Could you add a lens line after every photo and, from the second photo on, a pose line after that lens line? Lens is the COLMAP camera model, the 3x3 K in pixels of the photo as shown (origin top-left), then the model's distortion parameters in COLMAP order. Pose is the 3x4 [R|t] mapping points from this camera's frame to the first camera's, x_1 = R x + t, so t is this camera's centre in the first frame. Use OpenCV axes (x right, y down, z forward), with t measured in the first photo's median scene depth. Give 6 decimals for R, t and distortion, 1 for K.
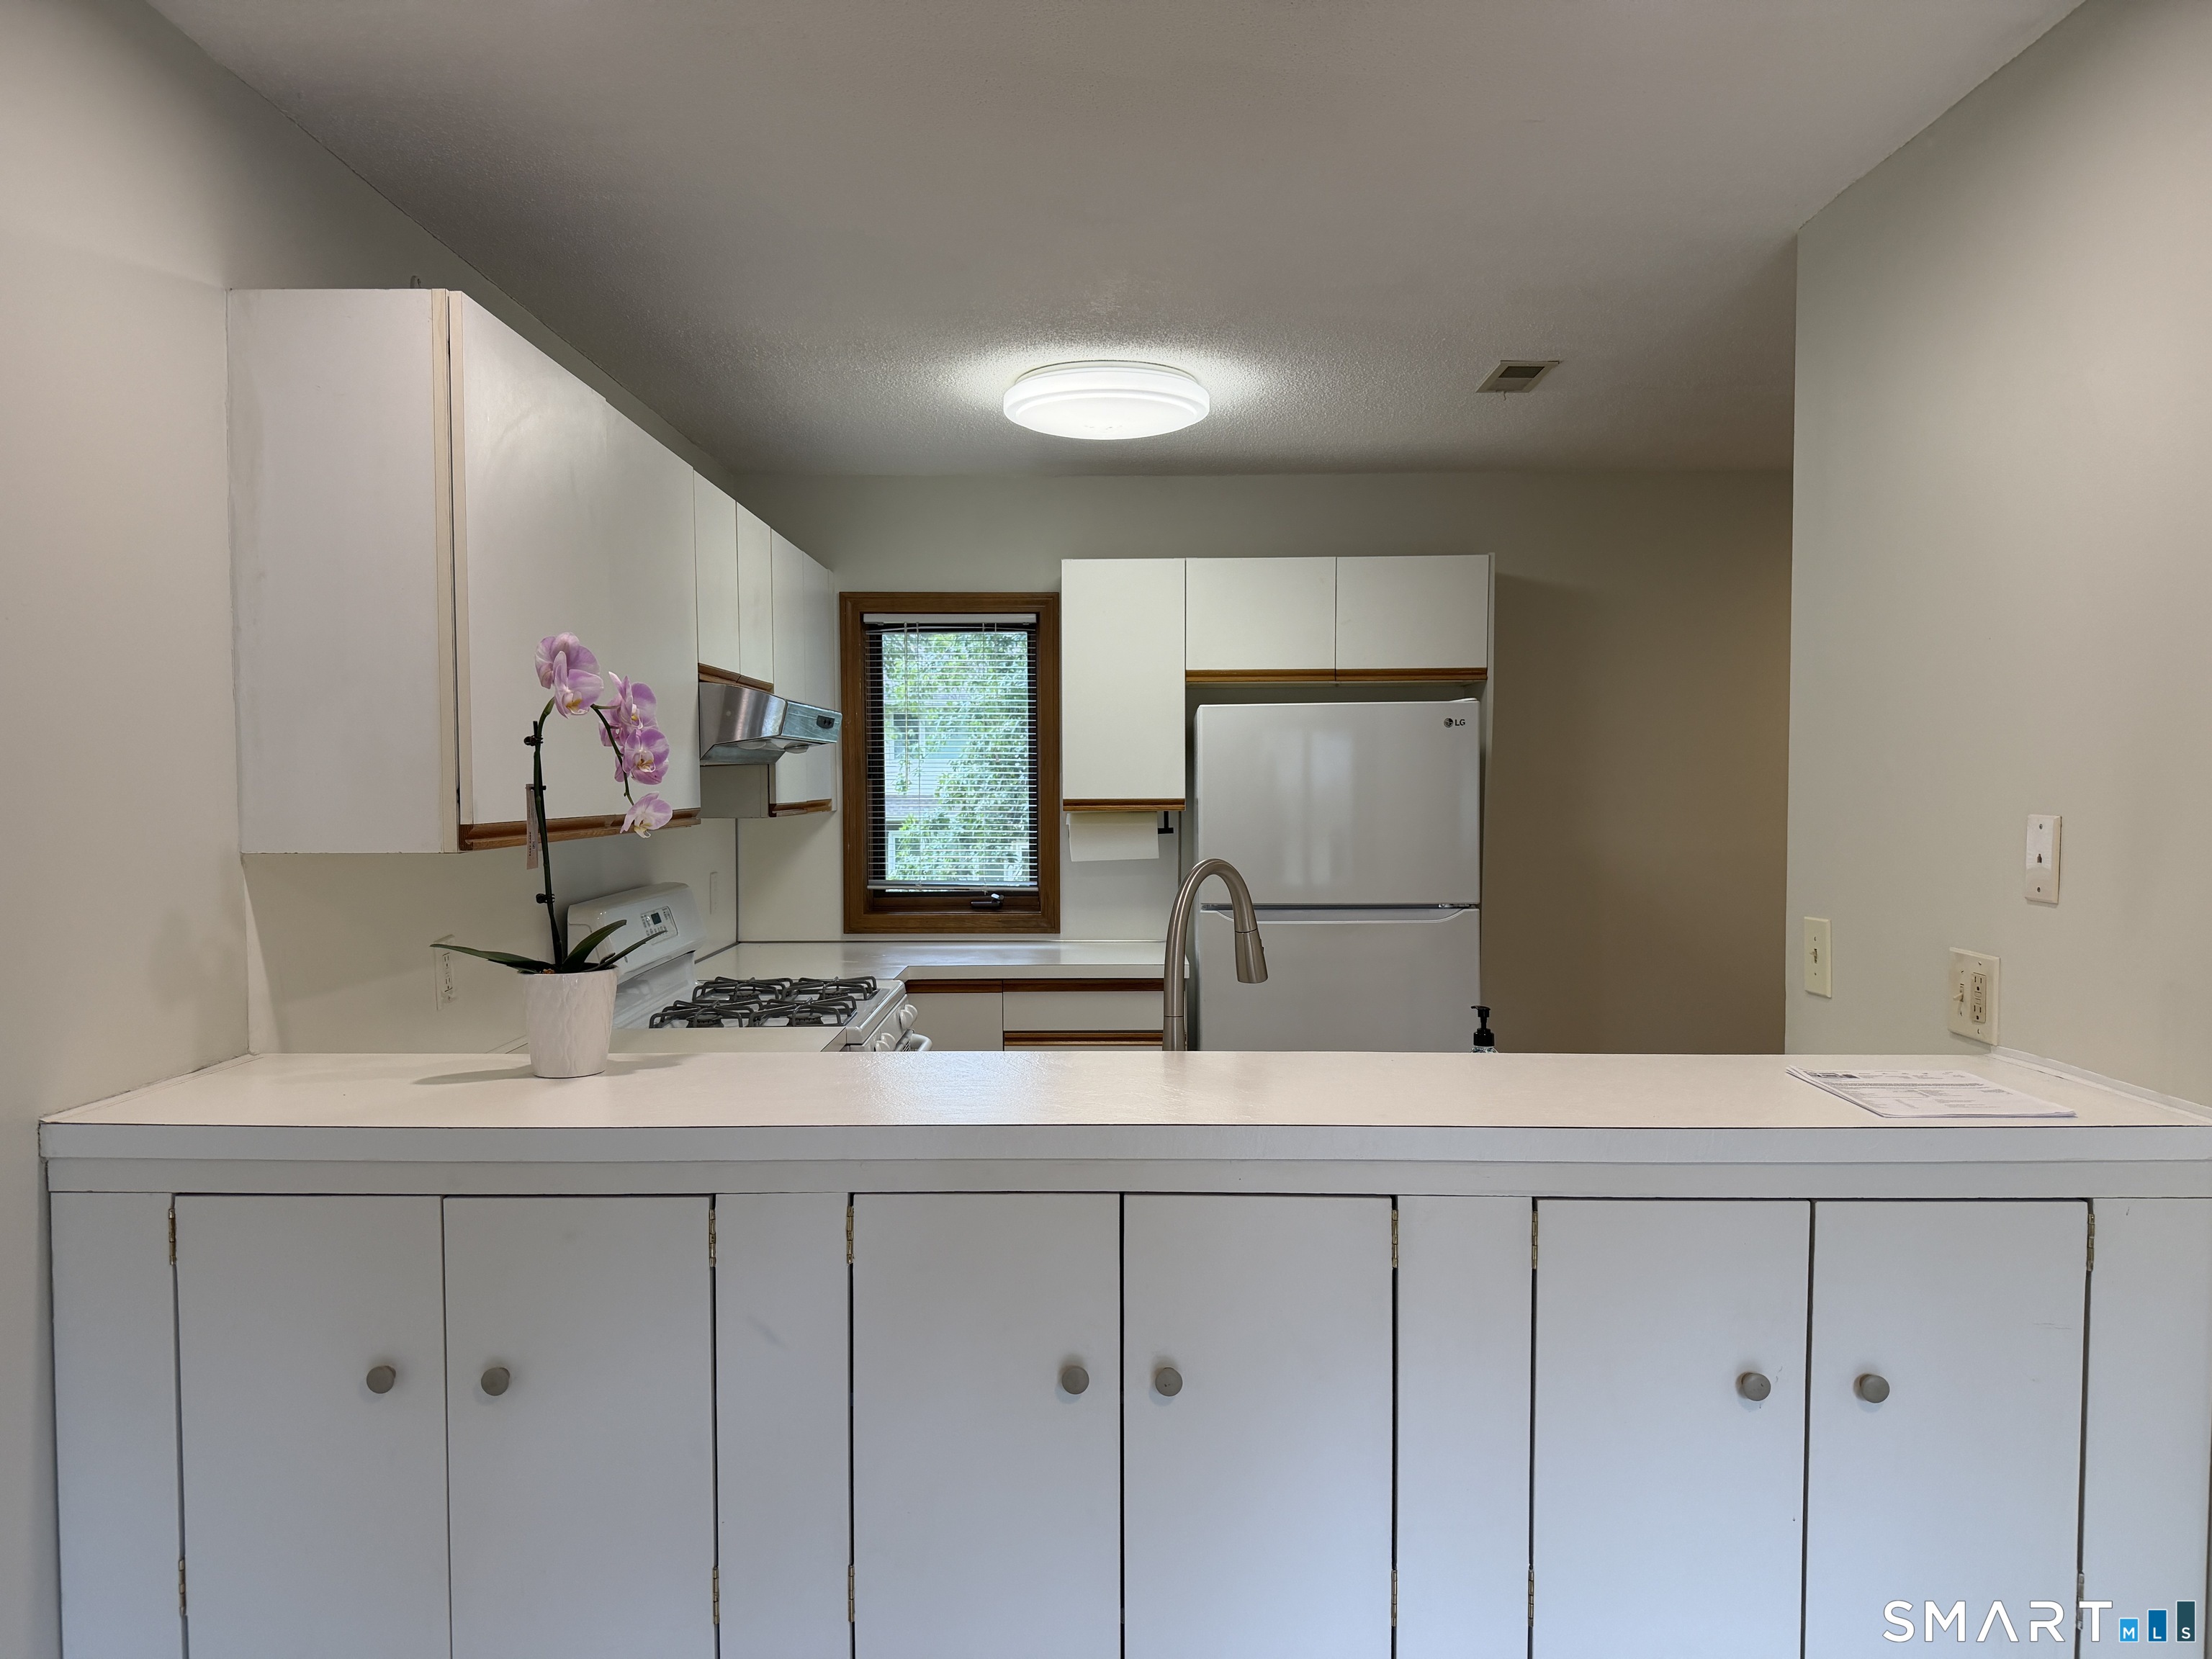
lens RADIAL K [[1533.4, 0, 1106.0], [0, 1533.4, 829.5], [0, 0, 1]] dist [0.180063, -0.349530]
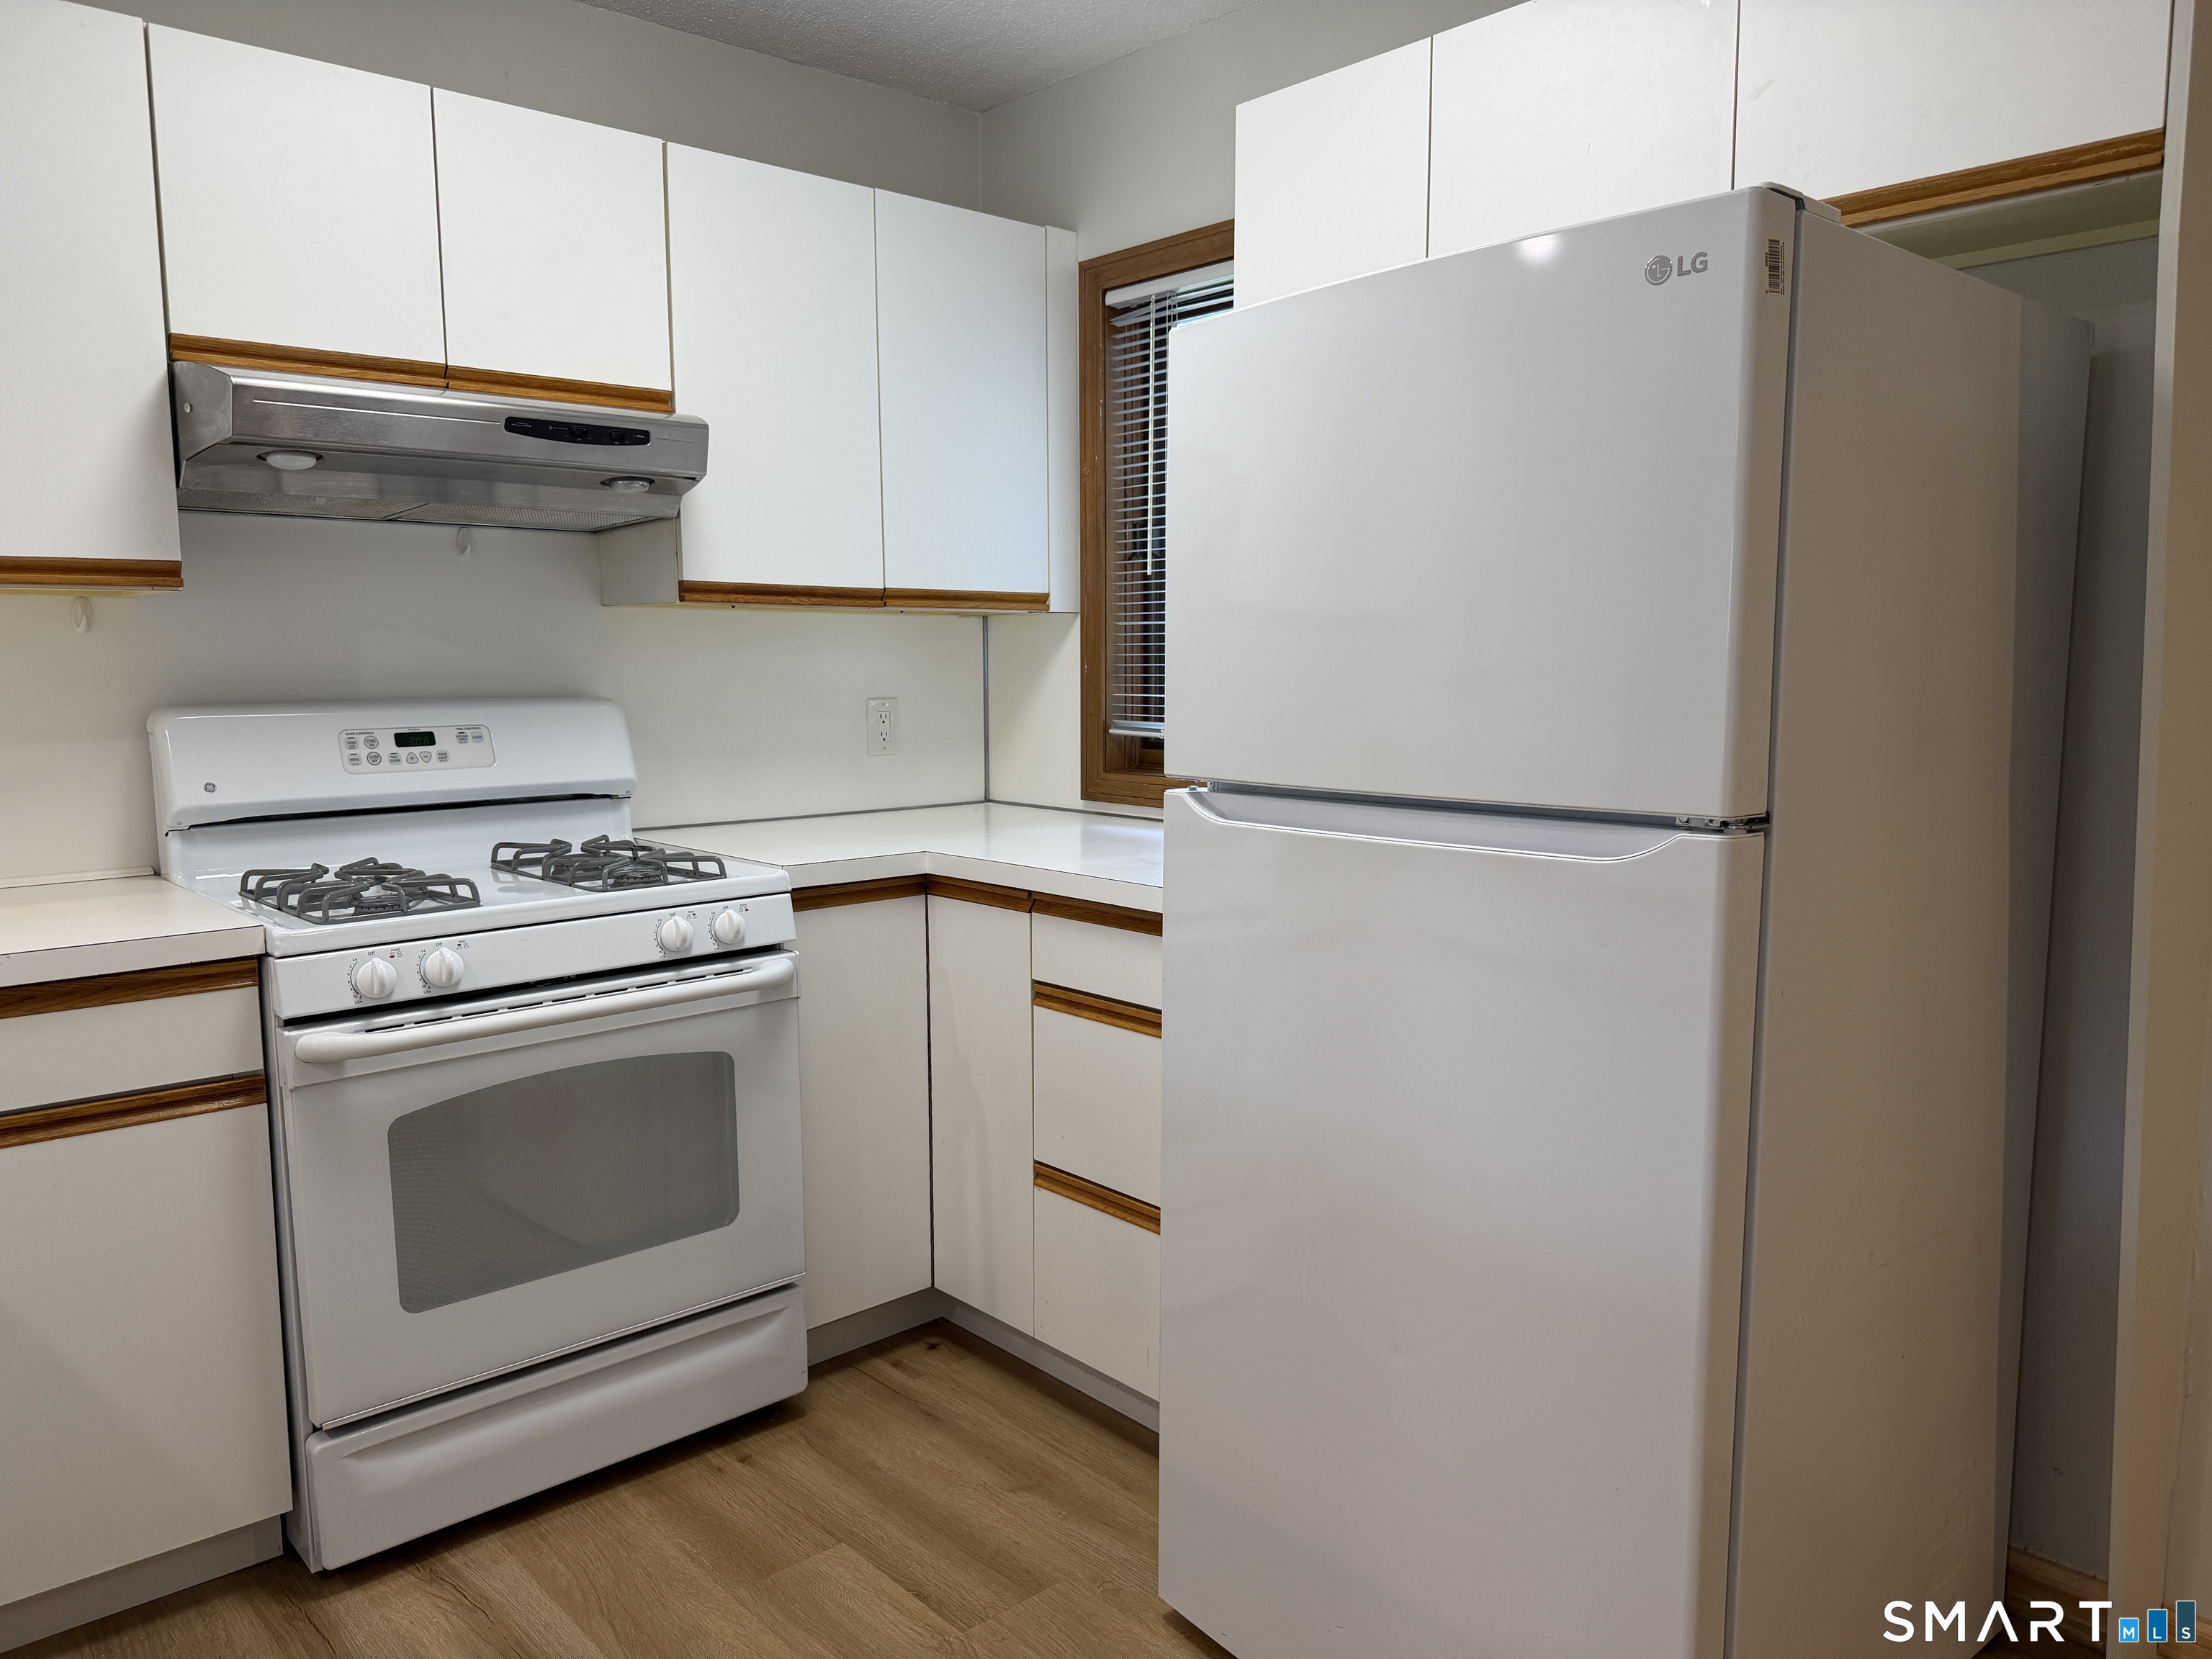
lens RADIAL K [[1577.3, 0, 1095.8], [0, 1577.3, 839.9], [0, 0, 1]] dist [0.039908, -0.046052]
pose [[0.672111, 0.089026, -0.735079, 0.340821], [-0.023989, 0.994843, 0.098553, 0.018727], [0.740062, -0.048605, 0.670780, 0.571565]]
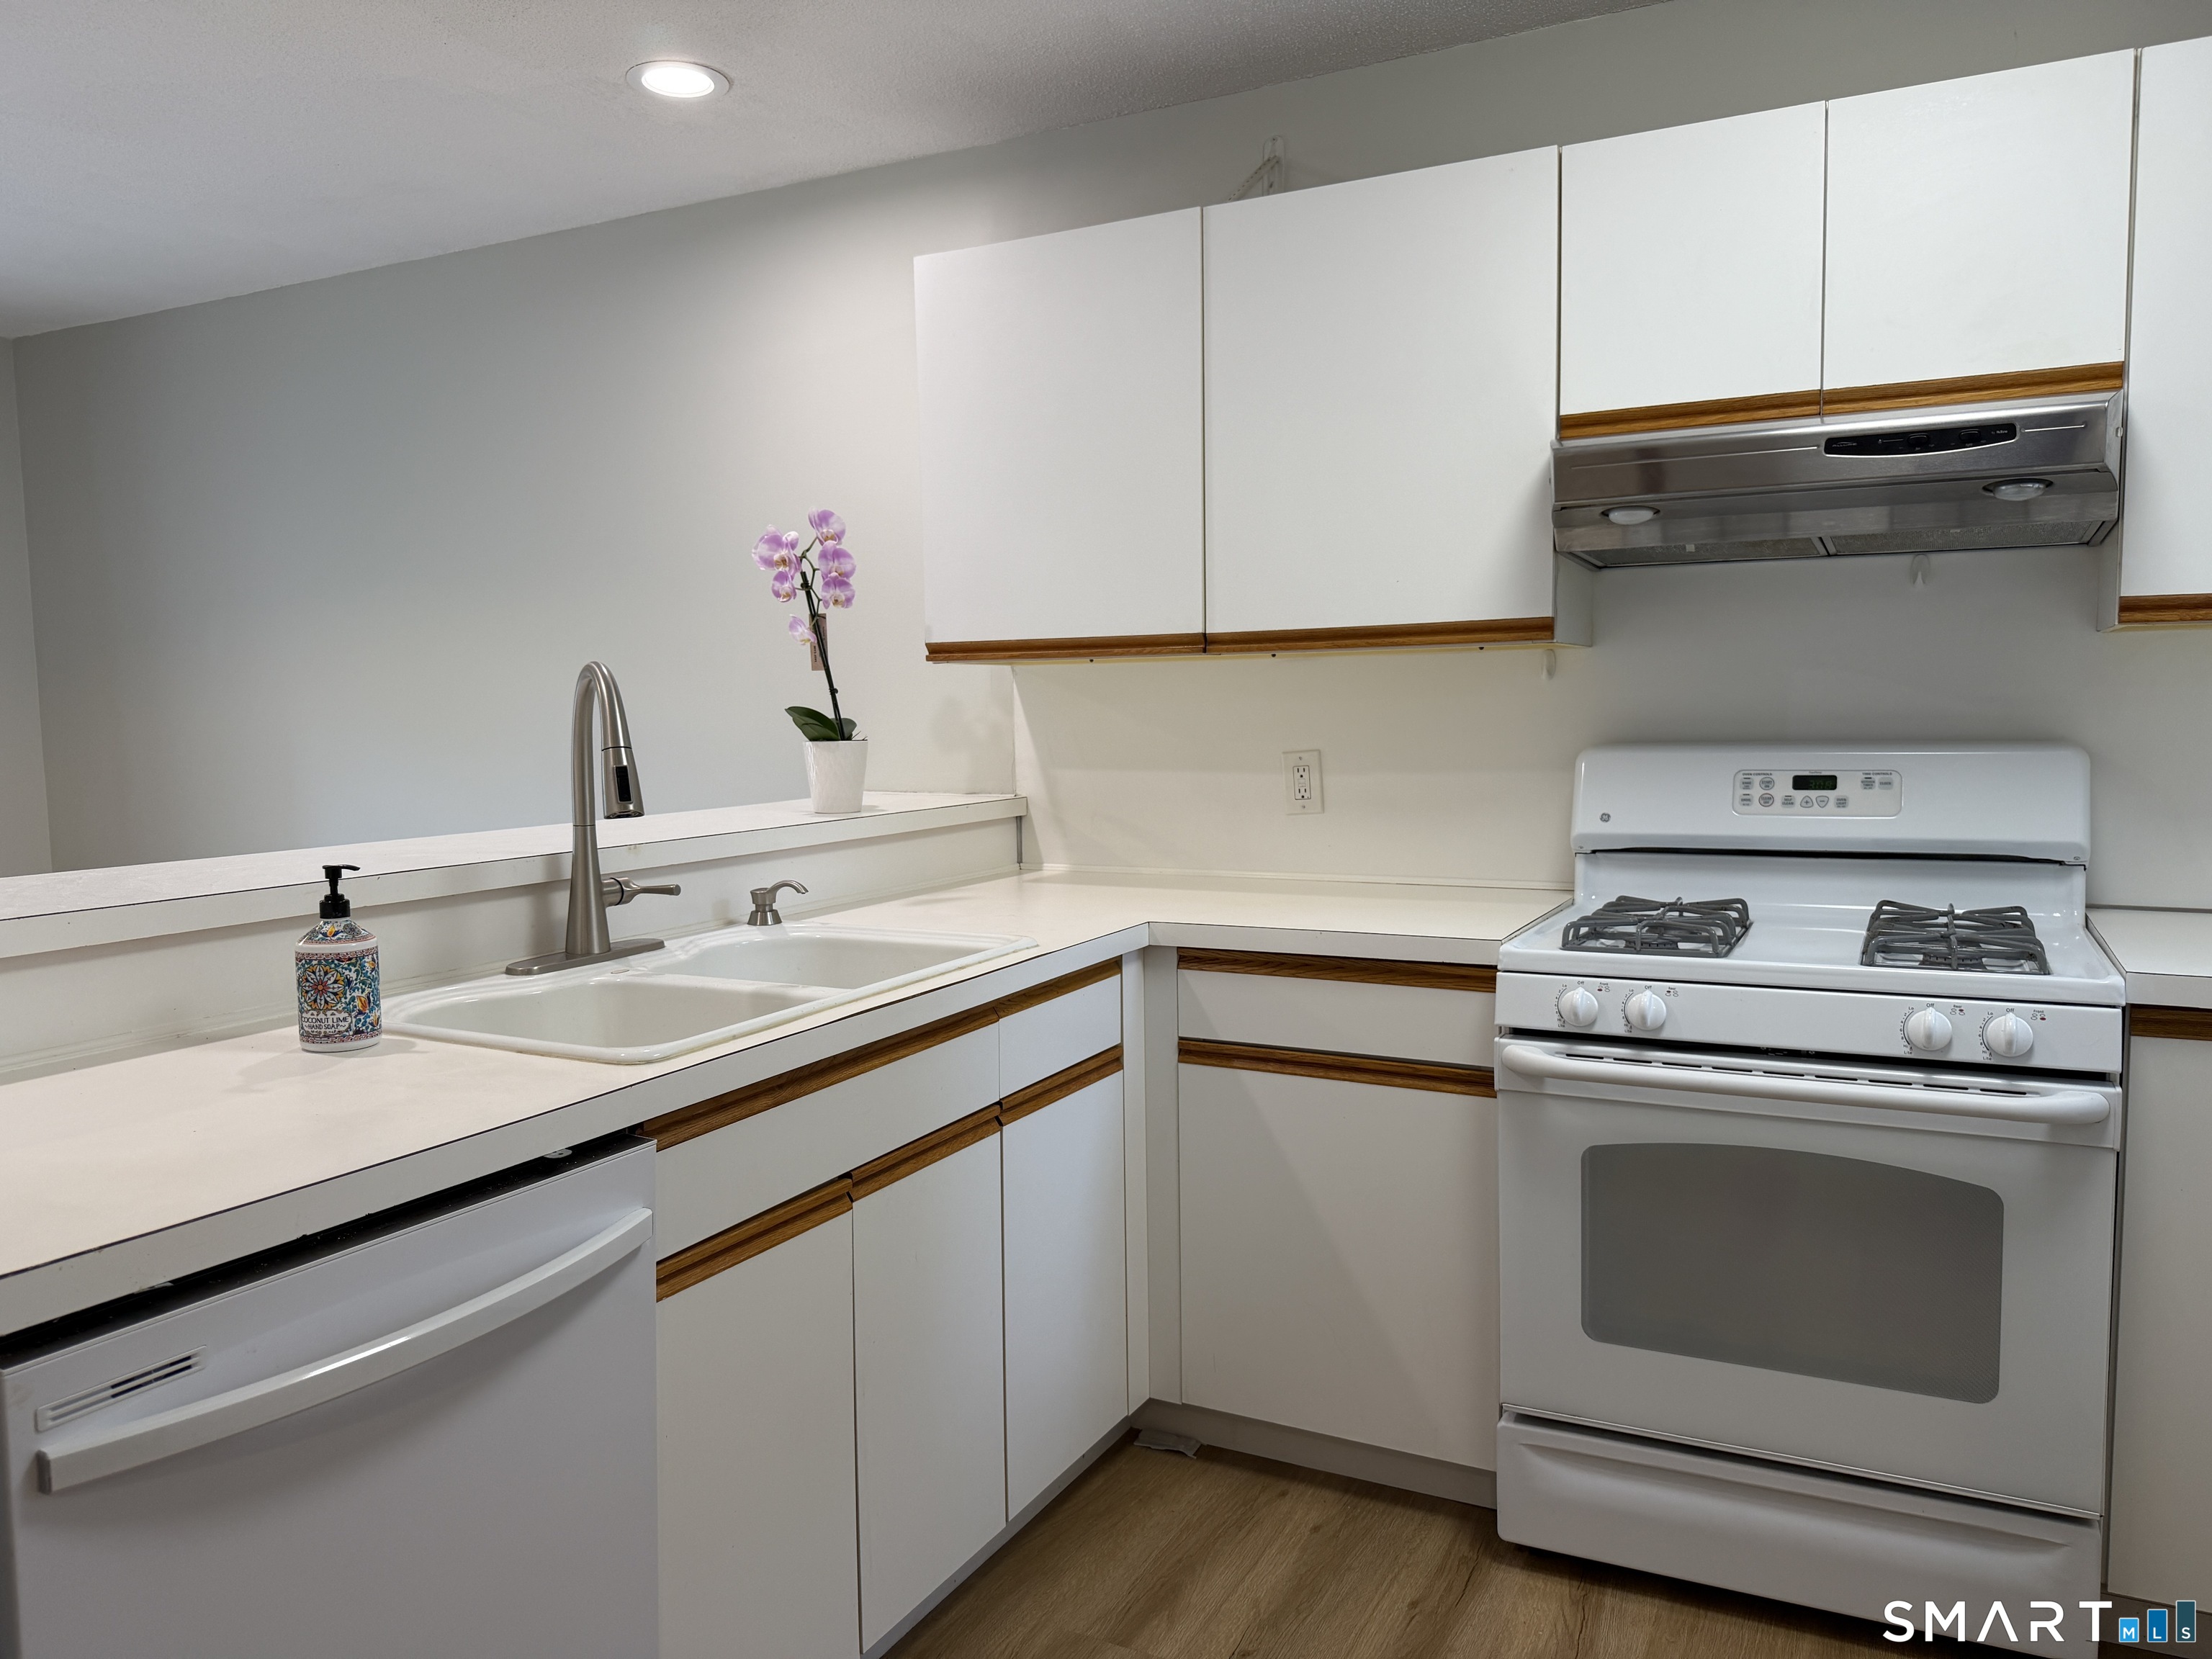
lens RADIAL K [[1577.3, 0, 1095.8], [0, 1577.3, 839.9], [0, 0, 1]] dist [0.039908, -0.046052]
pose [[-0.456281, 0.089159, -0.885358, 0.352774], [-0.013479, 0.994161, 0.107062, 0.009609], [0.889733, 0.060785, -0.452415, 0.793610]]
